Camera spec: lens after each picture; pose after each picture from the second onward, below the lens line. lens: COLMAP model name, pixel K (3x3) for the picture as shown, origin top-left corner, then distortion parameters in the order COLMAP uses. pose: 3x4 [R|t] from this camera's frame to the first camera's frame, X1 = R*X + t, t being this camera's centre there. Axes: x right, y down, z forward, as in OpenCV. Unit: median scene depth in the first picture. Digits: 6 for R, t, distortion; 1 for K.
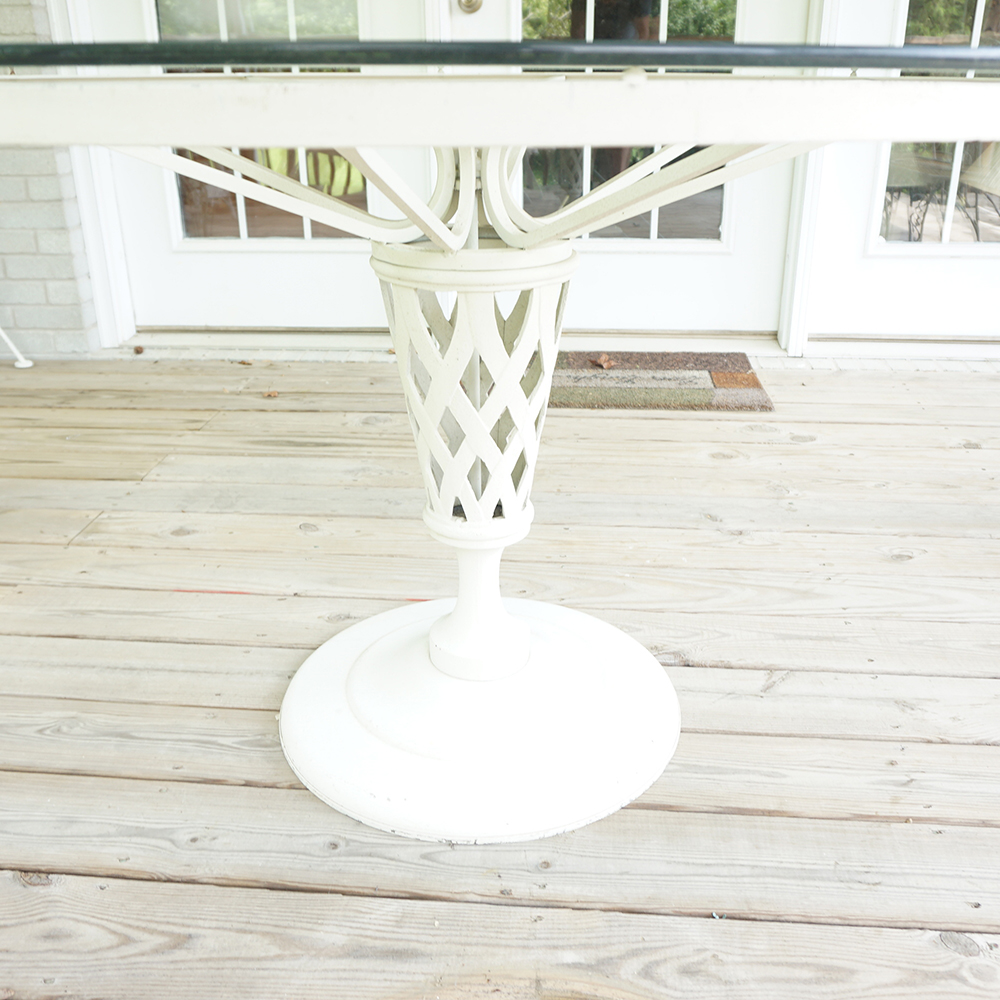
lens RADIAL K [[1000.5, 0, 505.0], [0, 1000.5, 500.4], [0, 0, 1]] dist [-0.031434, 0.000000]
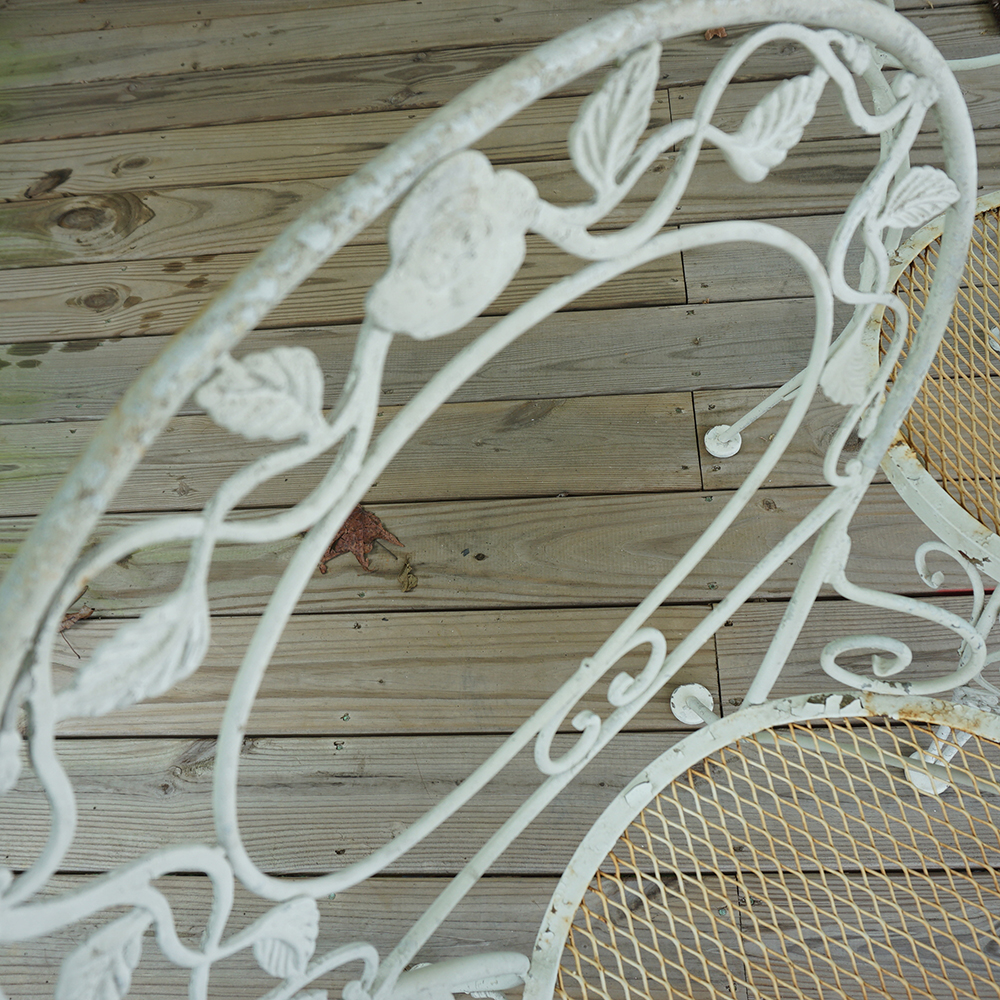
lens RADIAL K [[1000.5, 0, 502.5], [0, 1000.5, 506.6], [0, 0, 1]] dist [-0.031434, 0.000000]
pose [[0.992927, -0.108716, -0.047714, -0.715380], [0.115712, 0.796160, 0.593920, -0.495898], [-0.026580, -0.595240, 0.803108, 0.565278]]
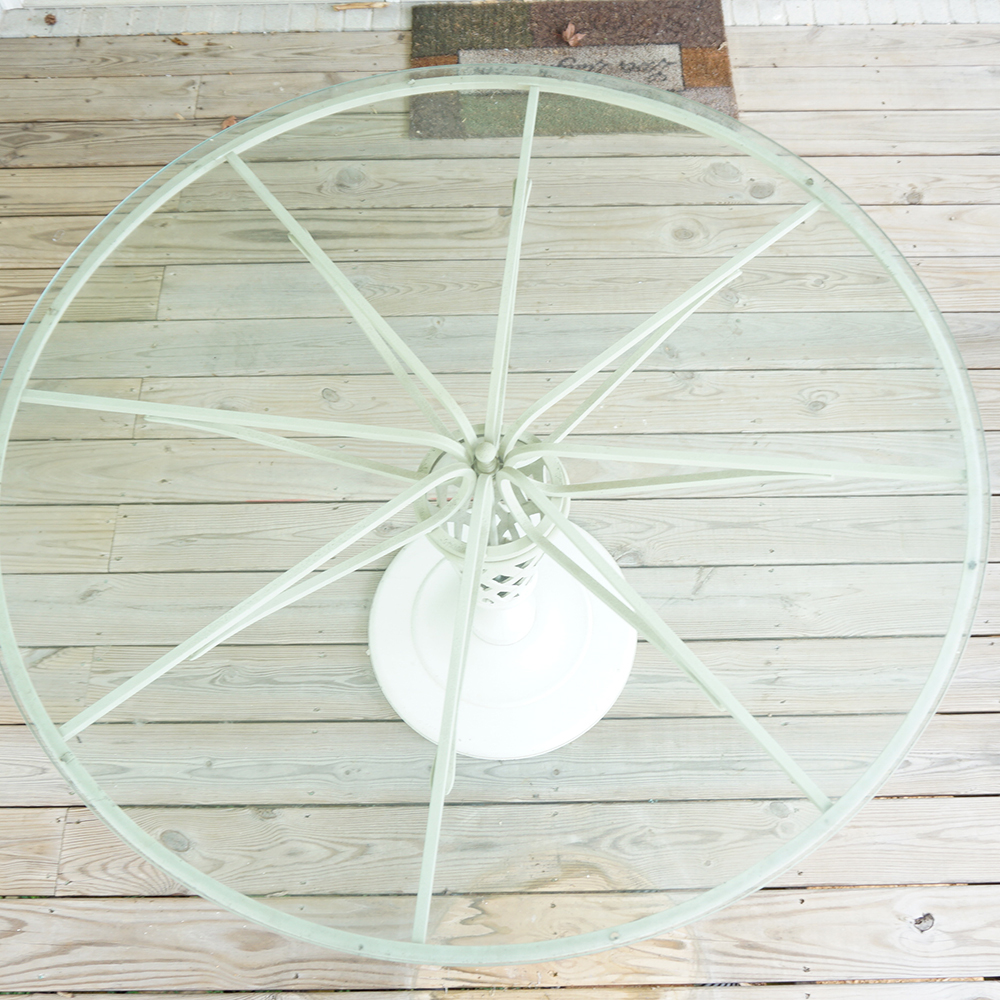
lens RADIAL K [[1074.4, 0, 545.6], [0, 1074.4, 494.7], [0, 0, 1]] dist [-0.031993, 0.000000]
pose [[0.994999, -0.085635, 0.051415, -0.025956], [0.031081, 0.754637, 0.655406, -0.953145], [-0.094925, -0.650530, 0.753525, -0.073682]]
